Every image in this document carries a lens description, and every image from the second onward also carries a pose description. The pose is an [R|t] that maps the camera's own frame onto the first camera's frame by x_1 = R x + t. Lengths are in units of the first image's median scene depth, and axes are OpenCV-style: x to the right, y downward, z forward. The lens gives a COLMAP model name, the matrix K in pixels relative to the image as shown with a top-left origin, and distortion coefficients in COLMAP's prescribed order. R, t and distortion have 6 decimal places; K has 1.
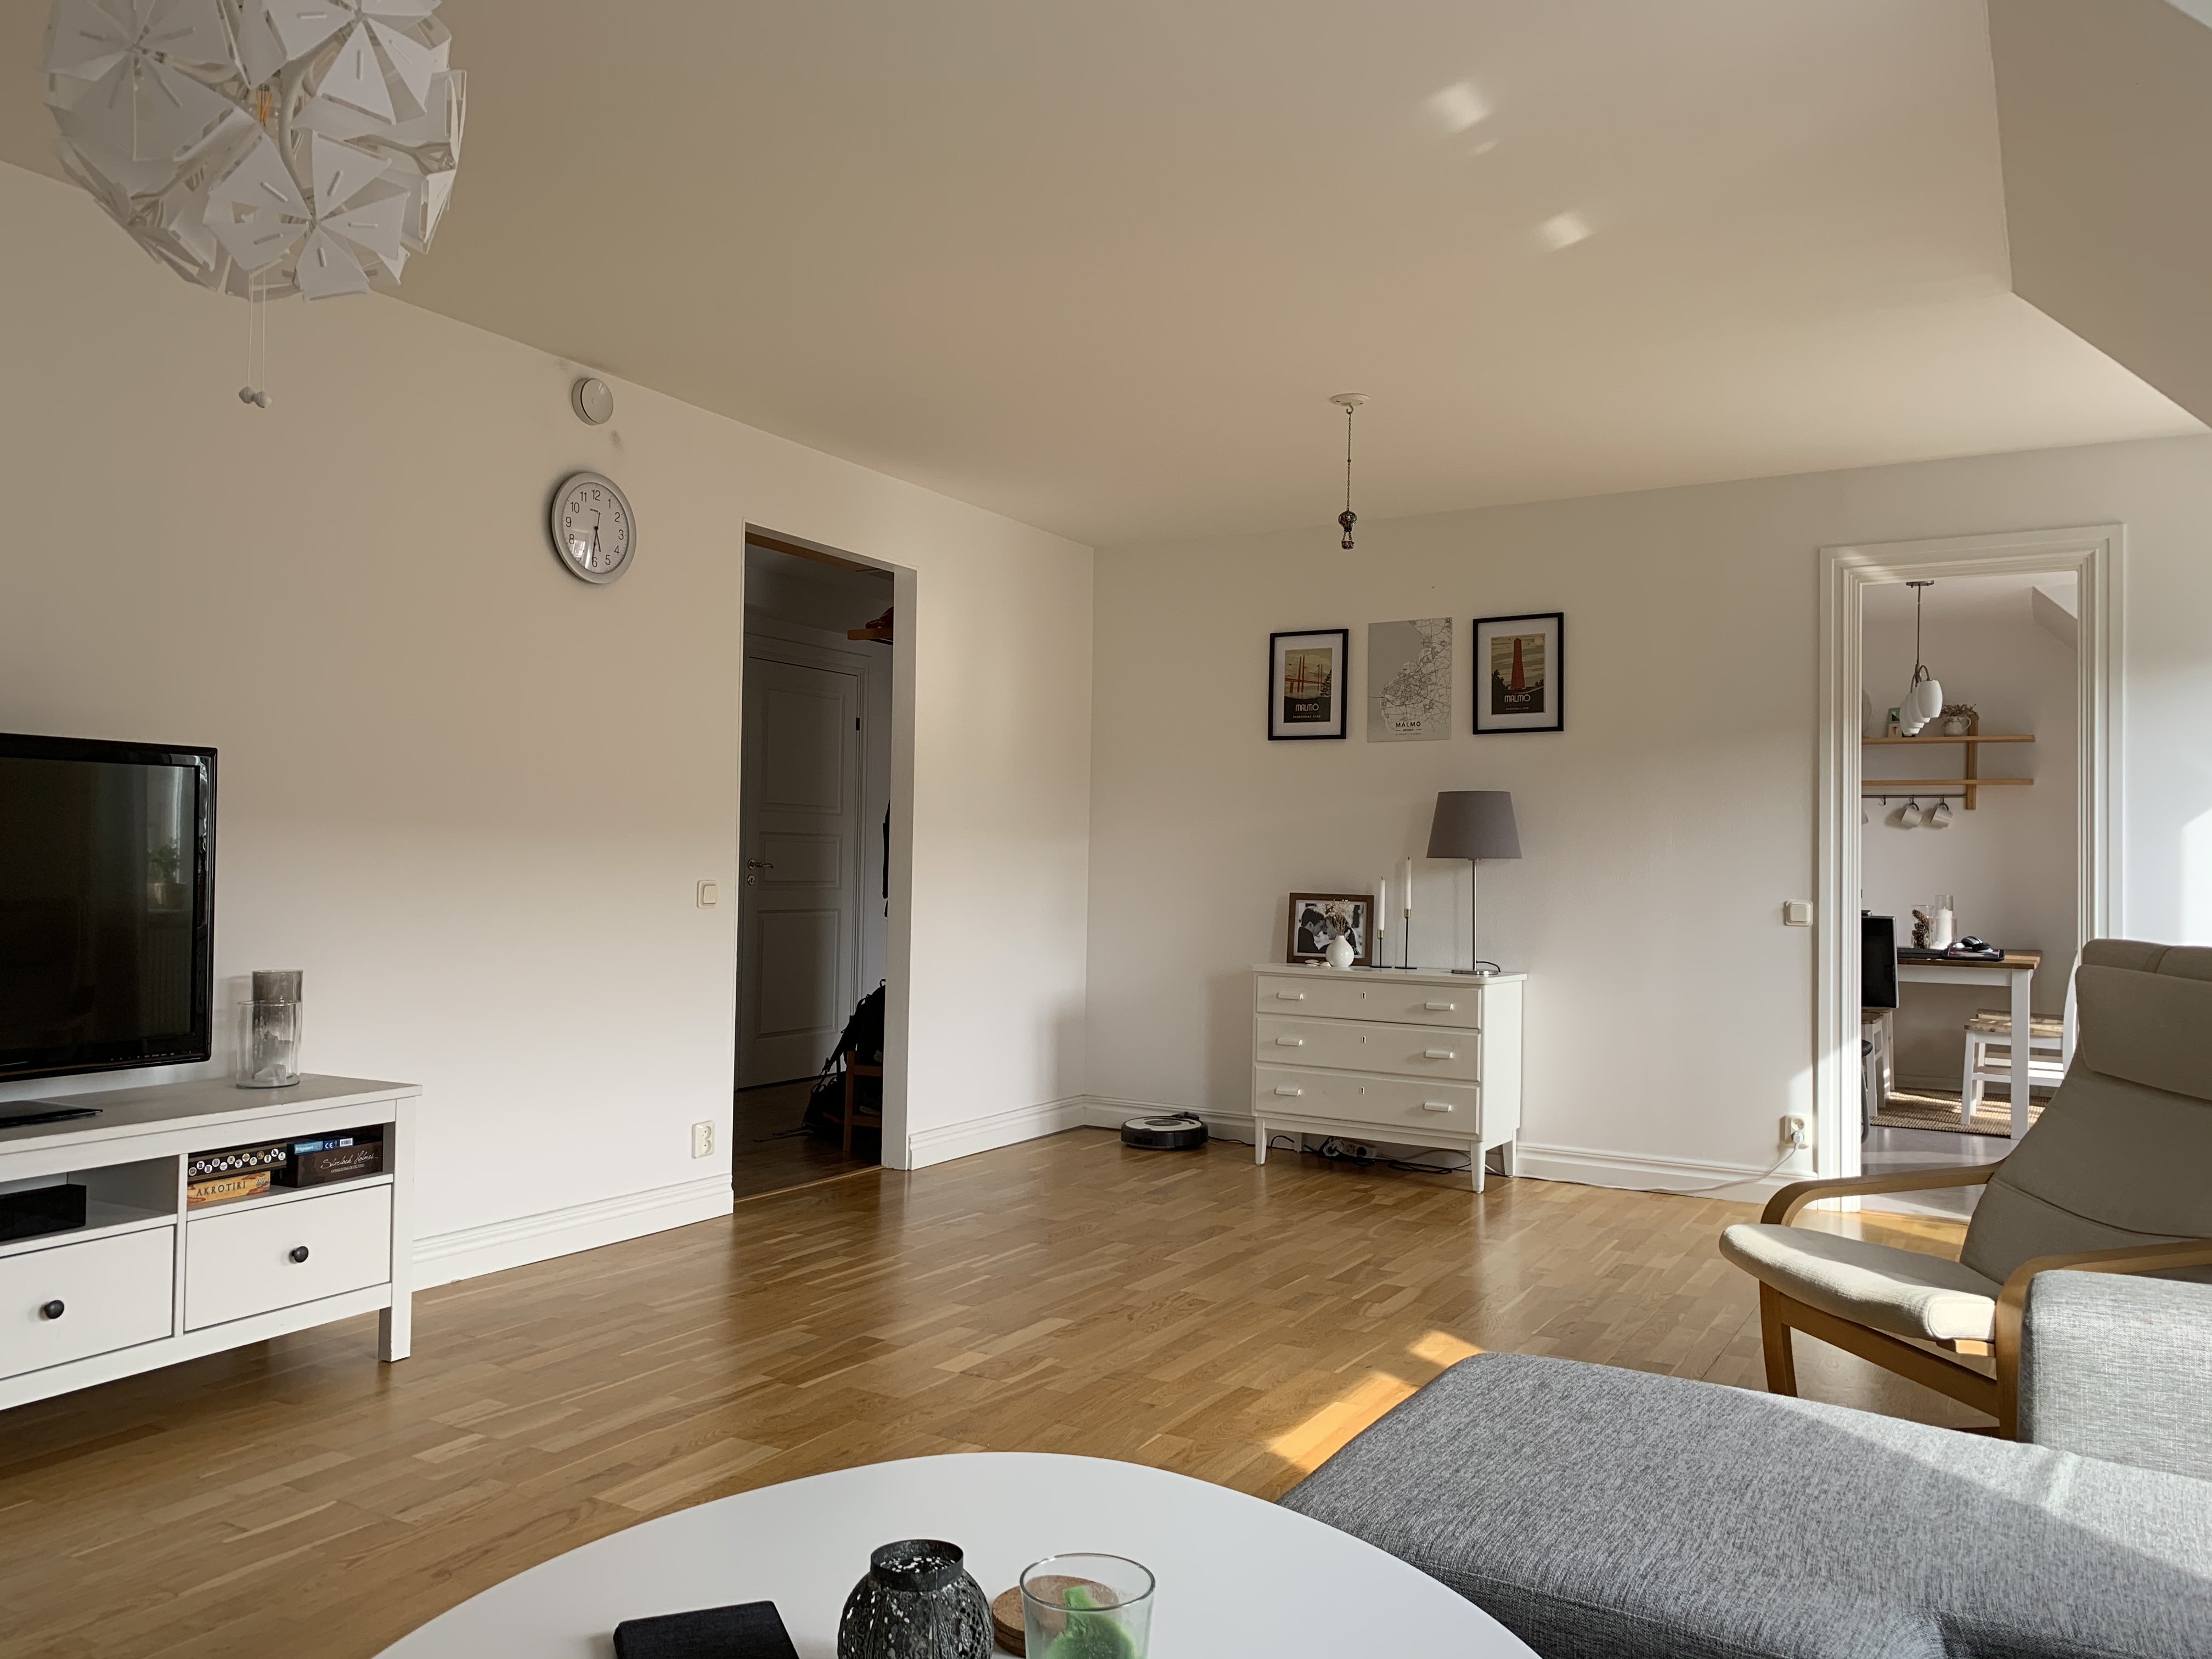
lens RADIAL K [[1681.9, 0, 1104.3], [0, 1681.9, 827.8], [0, 0, 1]] dist [0.014177, -0.016898]
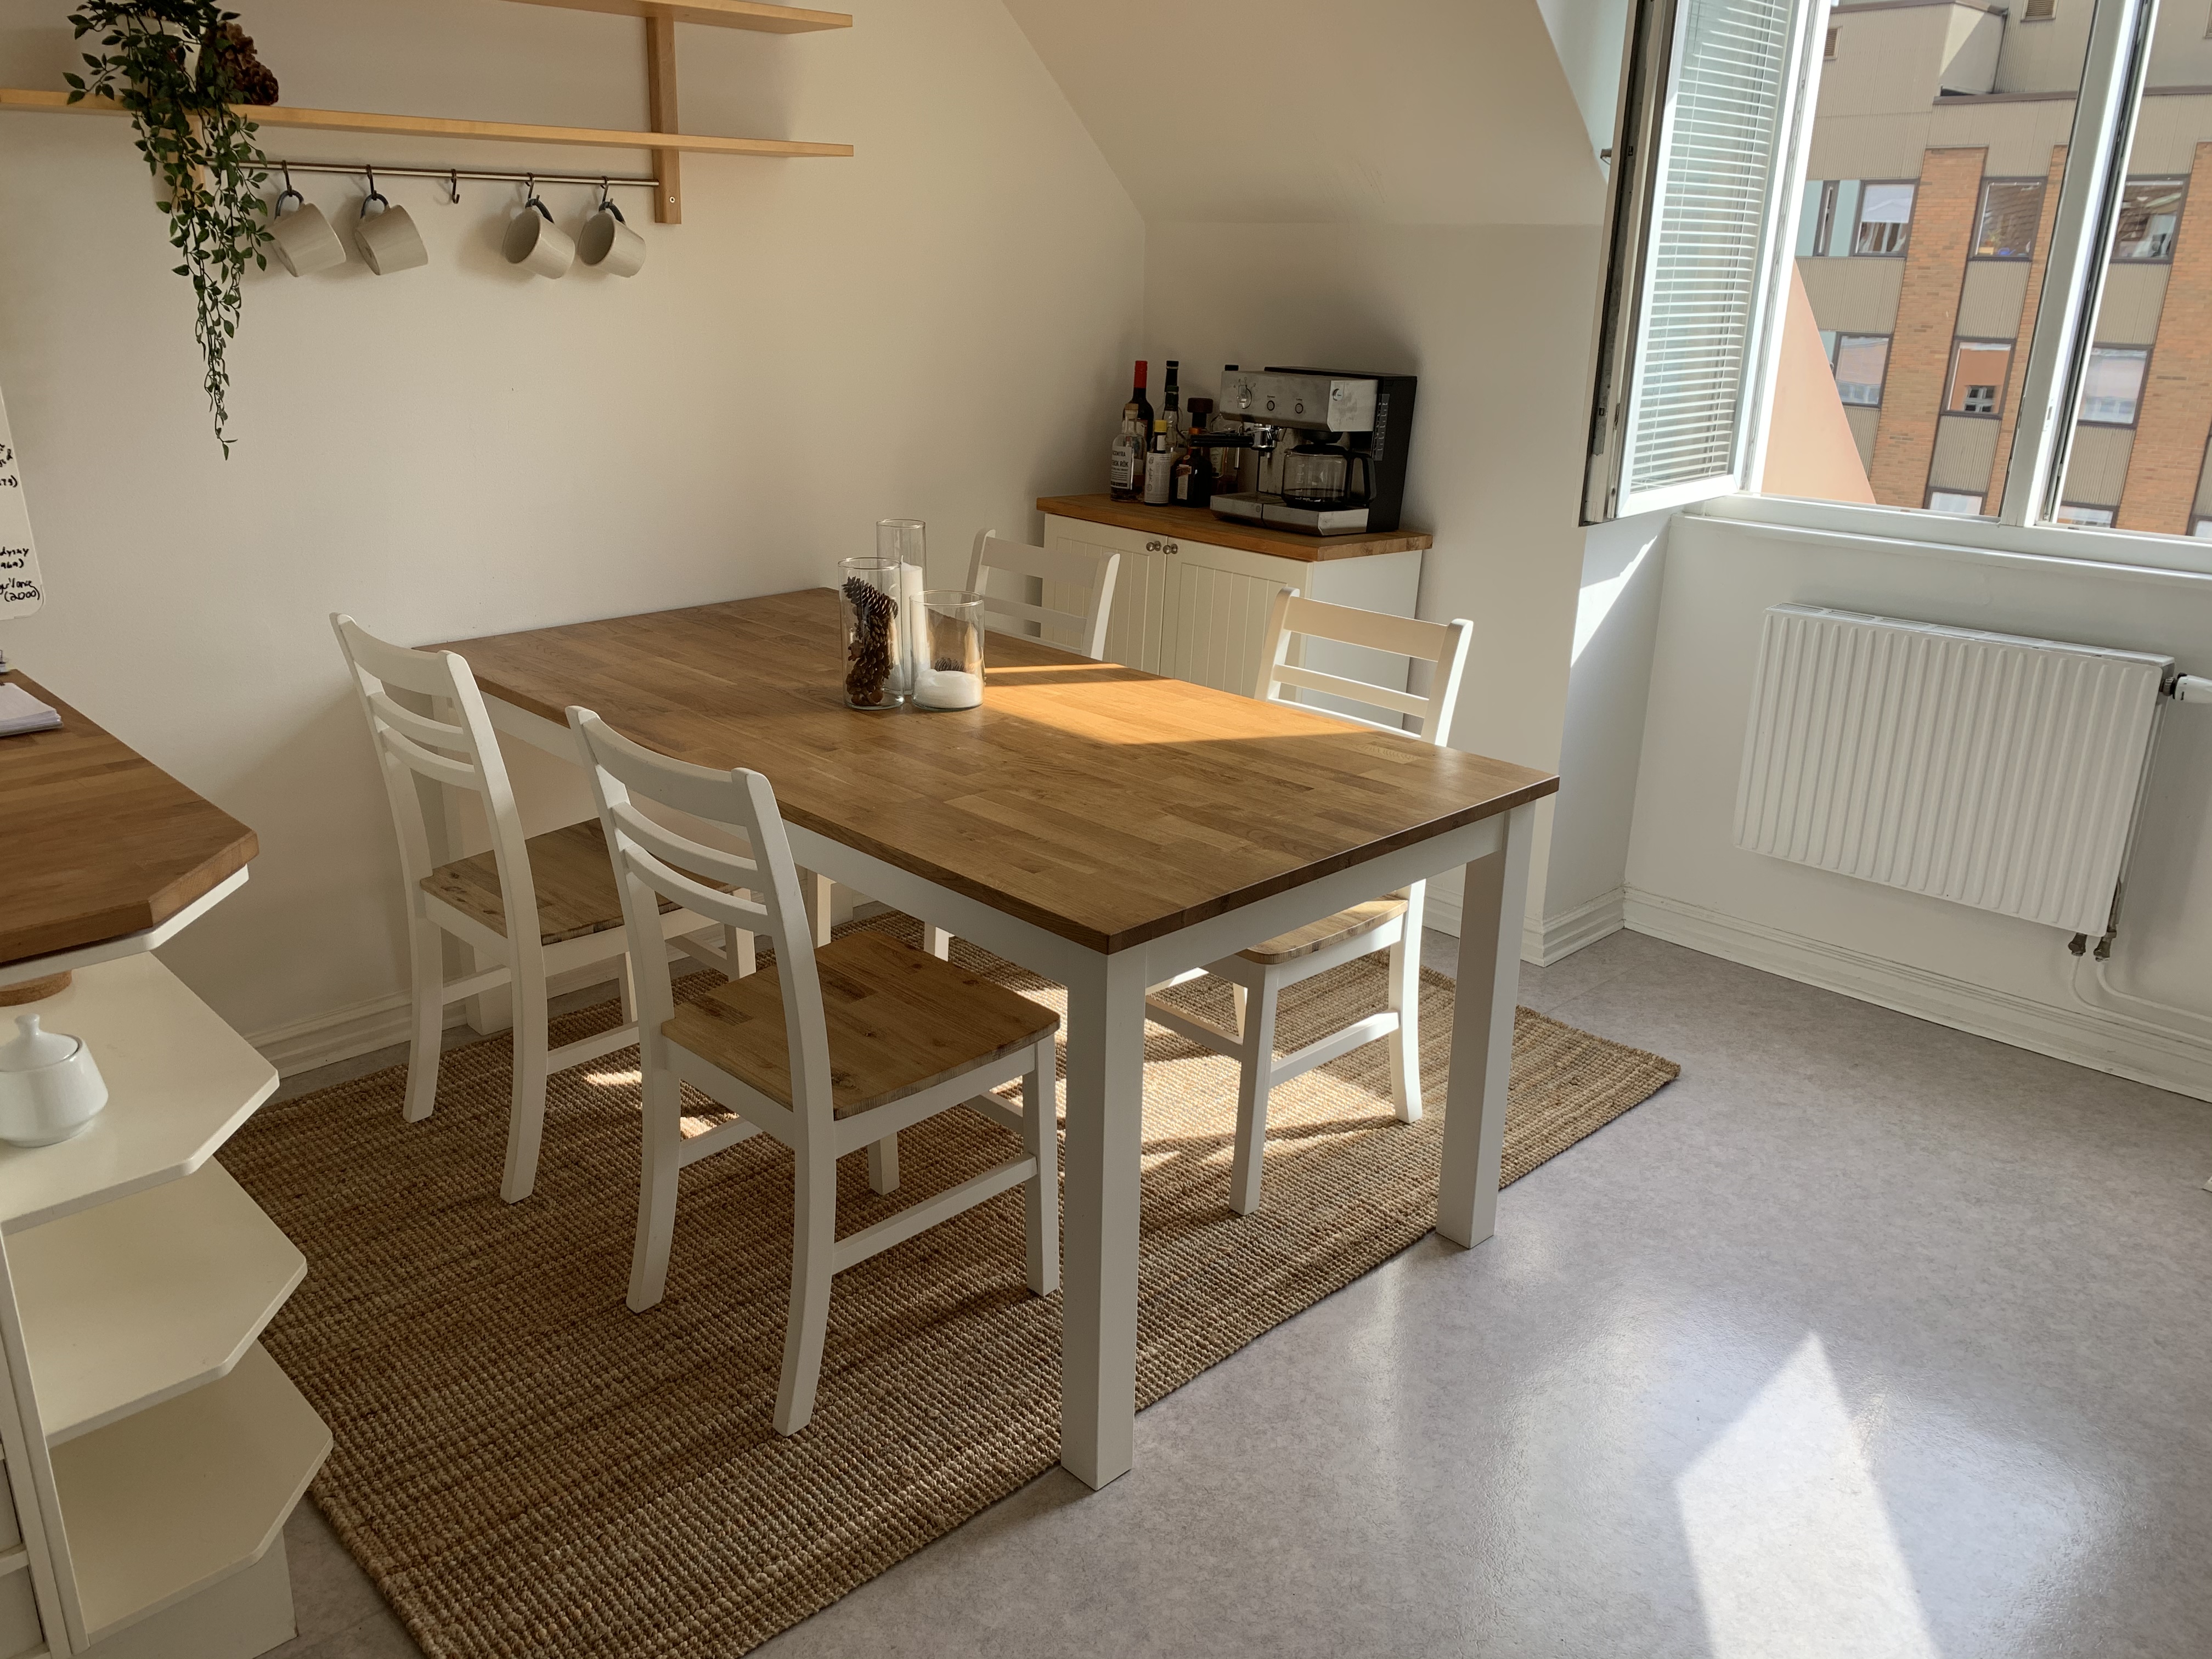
lens RADIAL K [[1681.9, 0, 1099.9], [0, 1681.9, 844.0], [0, 0, 1]] dist [0.014177, -0.016898]
pose [[0.282673, -0.329543, 0.900832, 0.171604], [-0.020792, 0.936807, 0.349228, -0.014250], [-0.958991, -0.117447, 0.257959, 0.800734]]
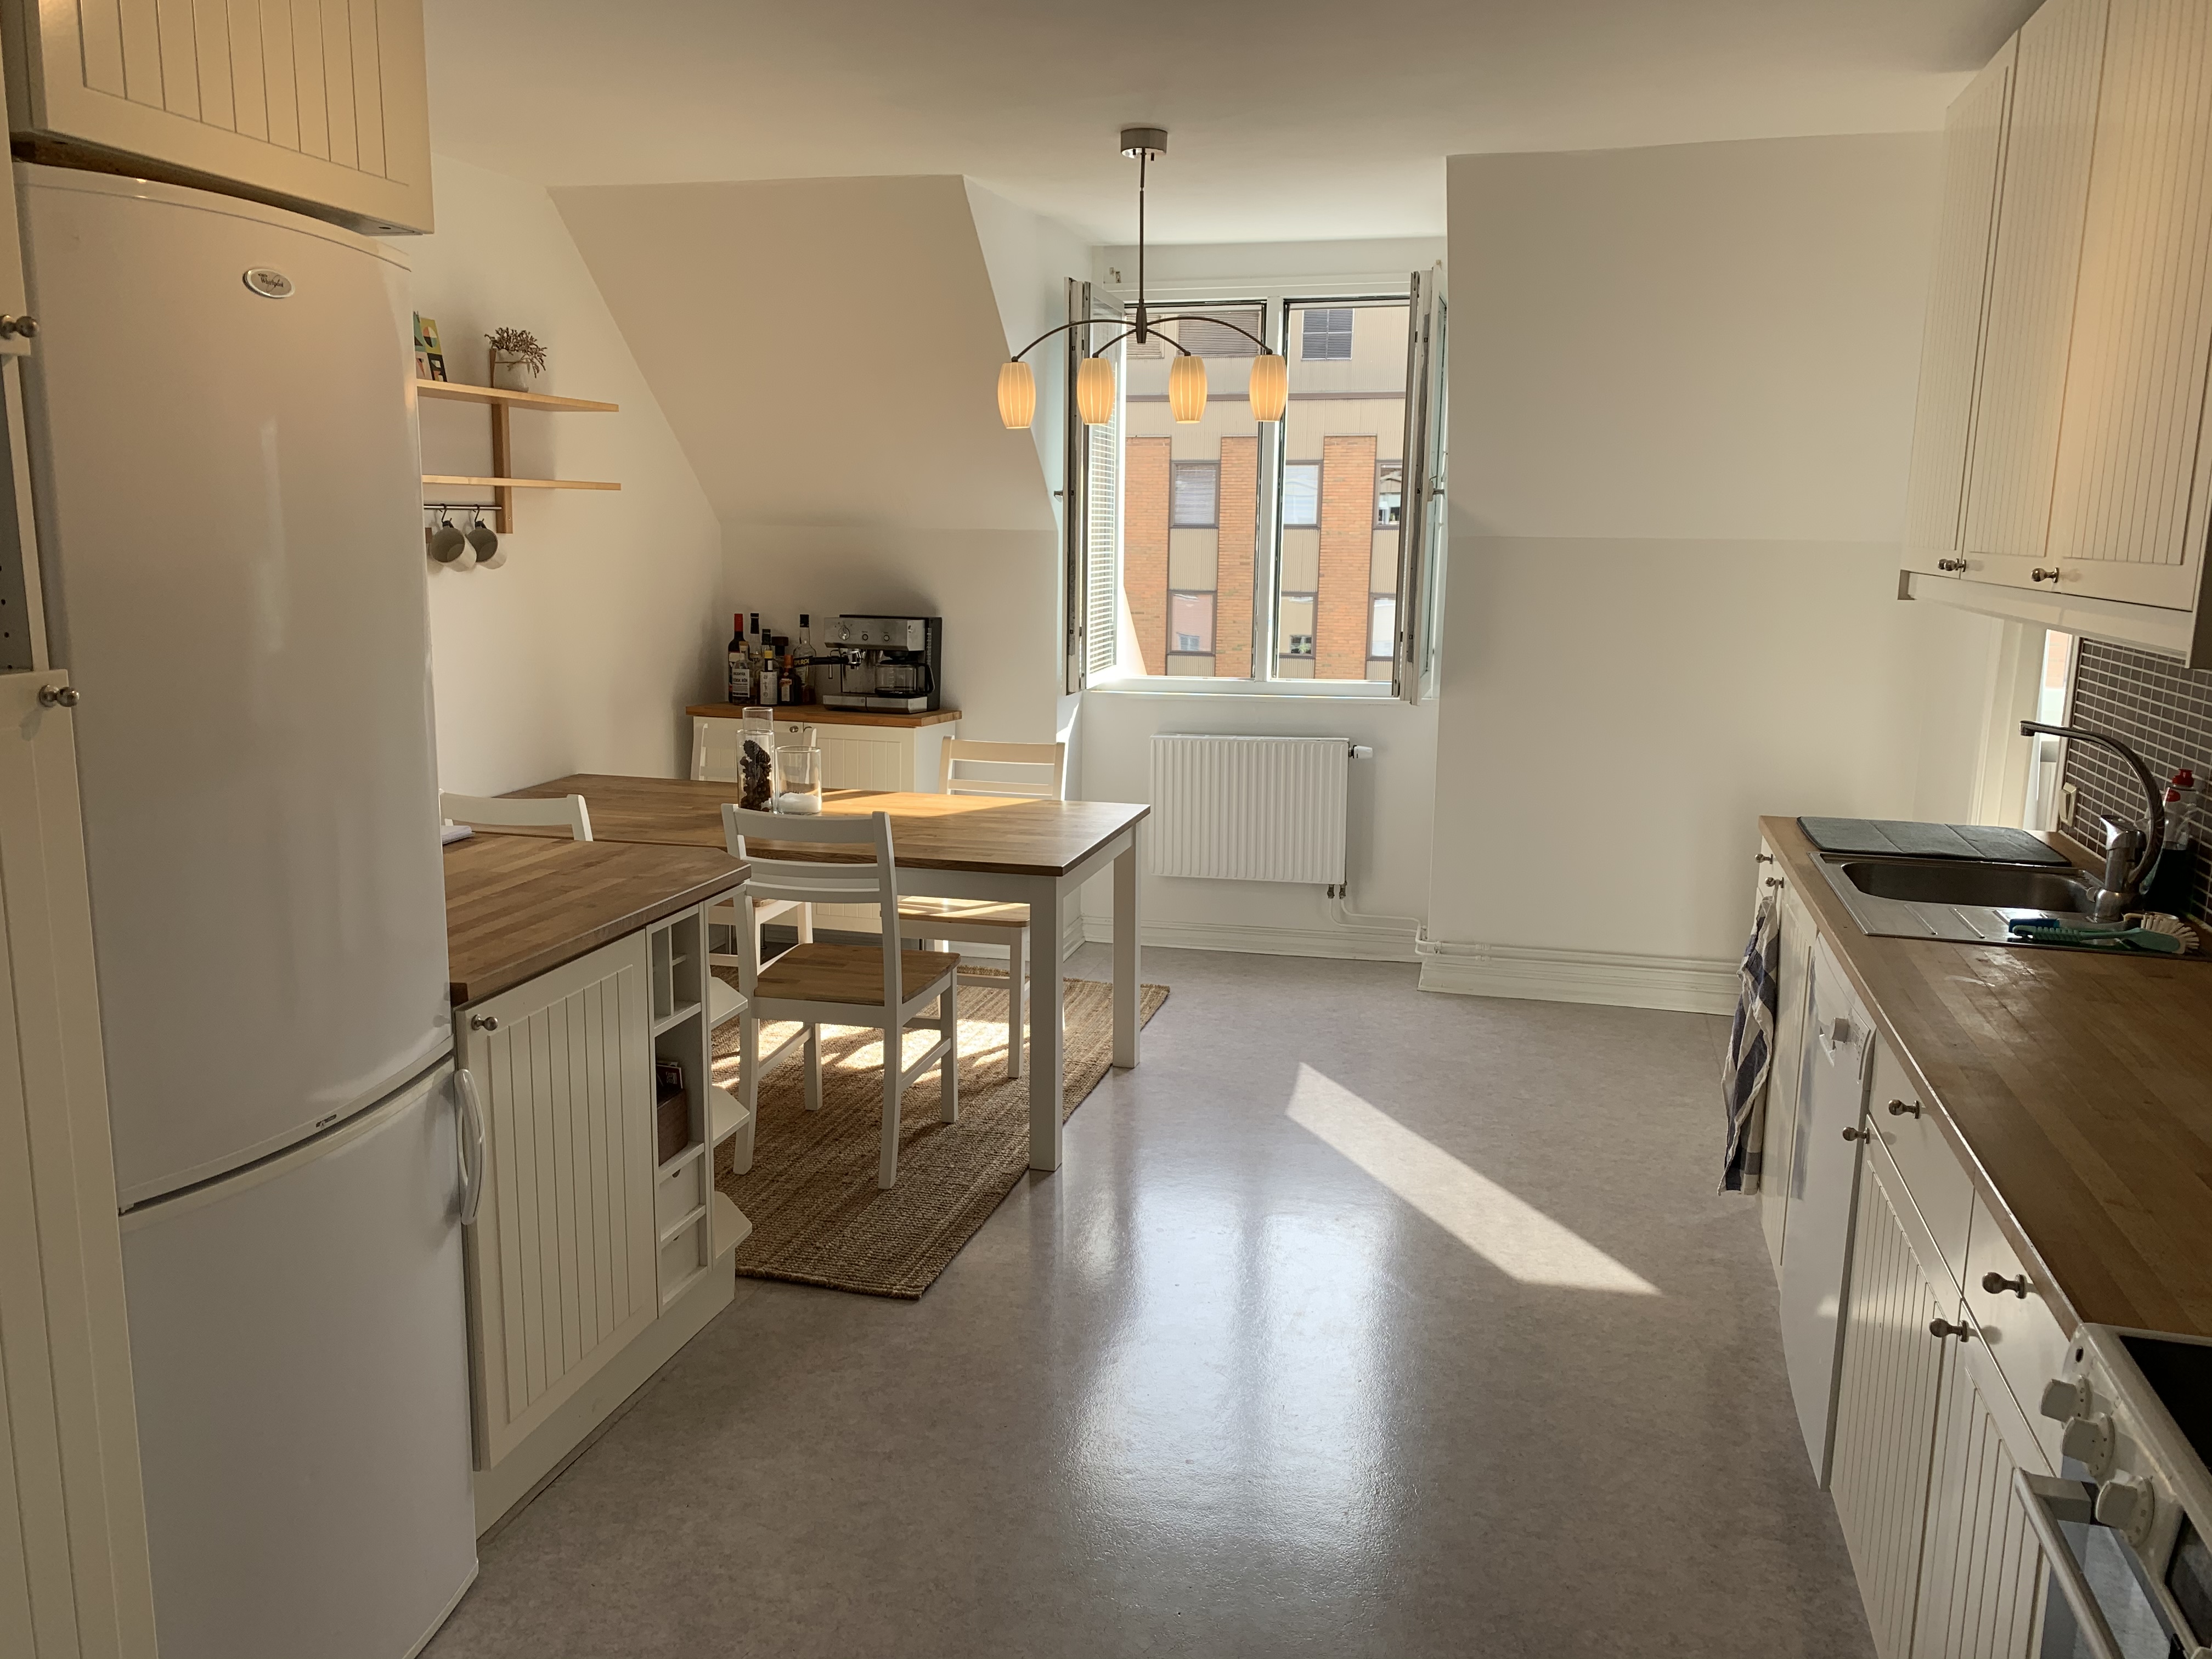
lens RADIAL K [[1681.9, 0, 1106.8], [0, 1681.9, 820.0], [0, 0, 1]] dist [0.014177, -0.016898]
pose [[-0.269482, -0.185900, 0.944892, -0.064456], [-0.027359, 0.982272, 0.185452, -0.026120], [-0.962617, 0.024125, -0.269791, 0.959119]]
